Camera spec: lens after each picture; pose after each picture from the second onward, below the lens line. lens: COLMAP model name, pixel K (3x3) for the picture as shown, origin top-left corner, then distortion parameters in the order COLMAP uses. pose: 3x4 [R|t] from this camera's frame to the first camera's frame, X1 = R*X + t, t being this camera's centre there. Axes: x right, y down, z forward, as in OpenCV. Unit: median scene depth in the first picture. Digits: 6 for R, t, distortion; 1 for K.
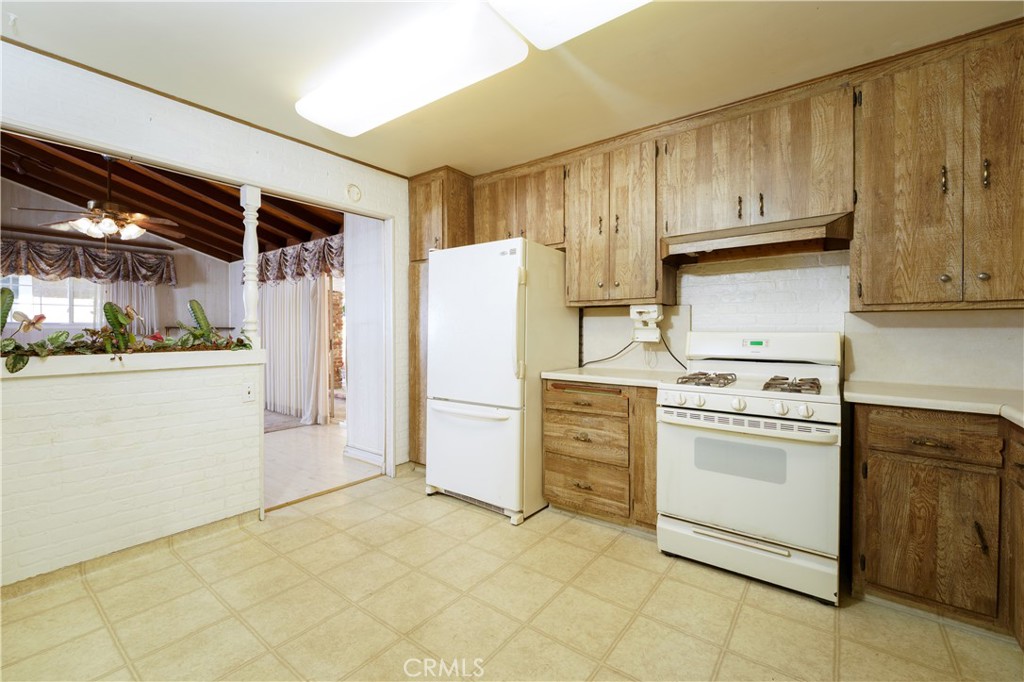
lens RADIAL K [[434.7, 0, 511.0], [0, 434.7, 331.9], [0, 0, 1]] dist [-0.001675, -0.000189]
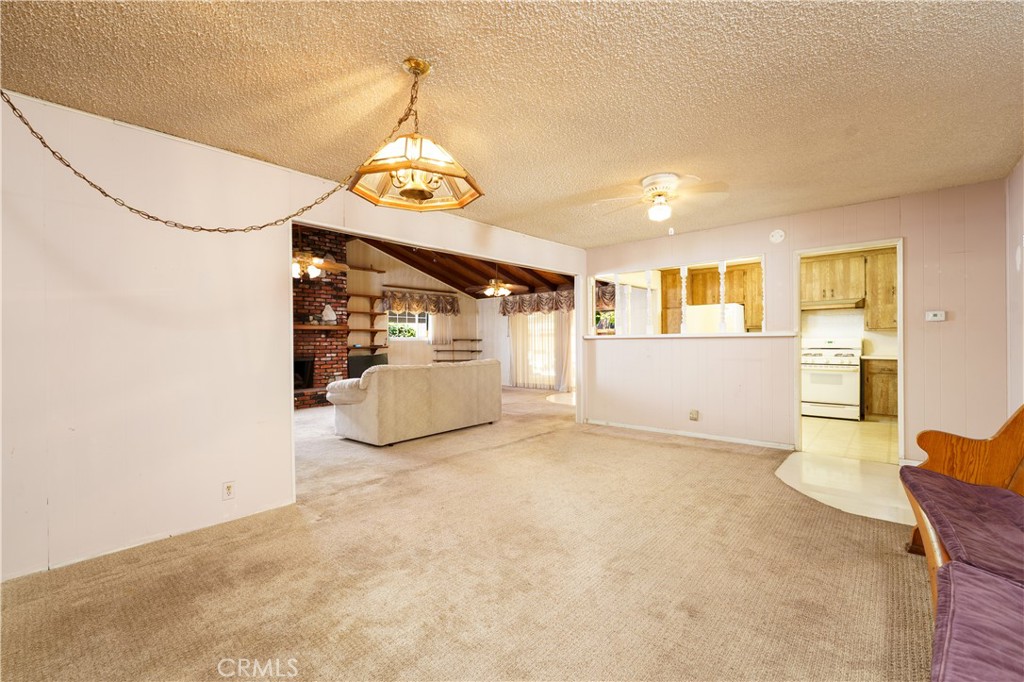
lens RADIAL K [[441.6, 0, 512.0], [0, 441.6, 341.0], [0, 0, 1]] dist [0.000692, 0.000054]
pose [[0.997408, -0.011883, -0.070965, -1.250282], [0.011903, 0.999929, -0.000139, -0.004642], [0.070962, -0.000706, 0.997479, -1.936046]]
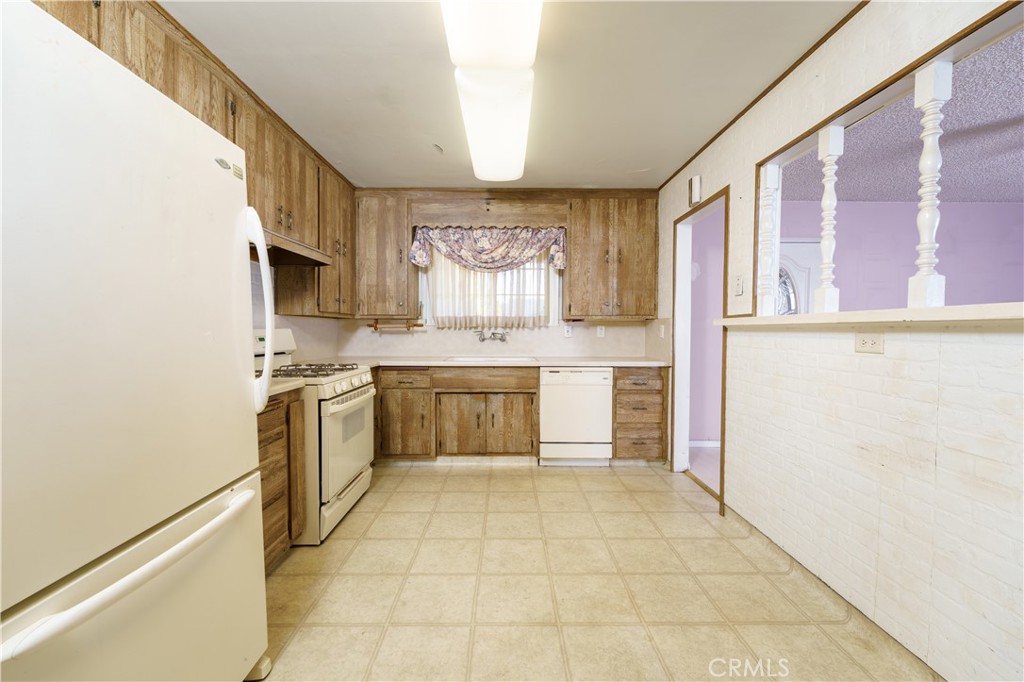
lens RADIAL K [[406.5, 0, 512.0], [0, 406.5, 341.0], [0, 0, 1]] dist [0.000313, -0.000081]
pose [[-0.619602, -0.022810, 0.784584, -0.640855], [0.000367, 0.999569, 0.029350, 0.000539], [-0.784916, 0.018474, -0.619327, 1.164445]]
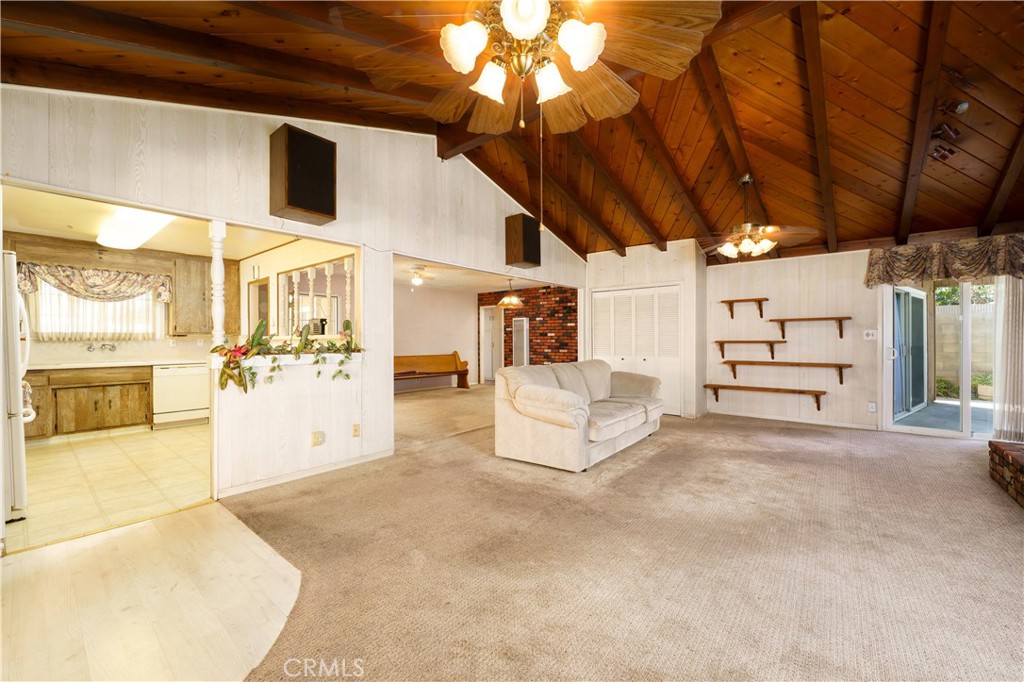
lens RADIAL K [[406.5, 0, 512.0], [0, 406.5, 341.0], [0, 0, 1]] dist [0.000313, -0.000081]
pose [[-0.999430, 0.005074, 0.033385, -1.630906], [0.005262, 0.999971, 0.005548, -0.004620], [-0.033356, 0.005720, -0.999427, 2.368824]]
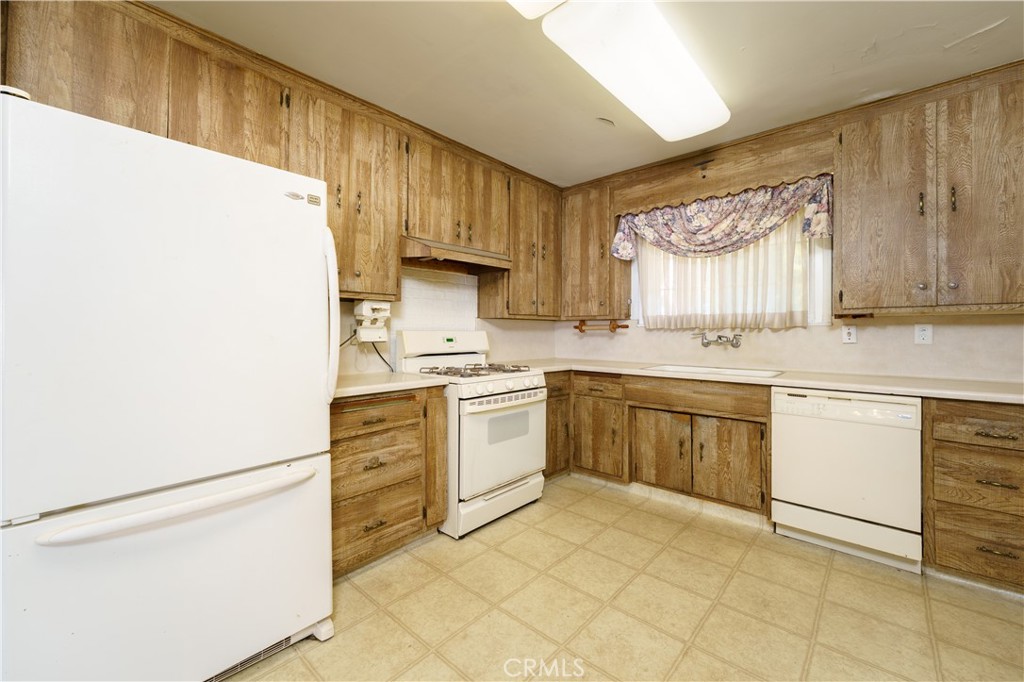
lens RADIAL K [[415.3, 0, 508.3], [0, 415.3, 329.5], [0, 0, 1]] dist [-0.000145, -0.000132]
pose [[0.078118, 0.005383, 0.996930, -0.621974], [0.001943, 0.999983, -0.005551, 0.002864], [-0.996942, 0.002371, 0.078107, 0.756290]]
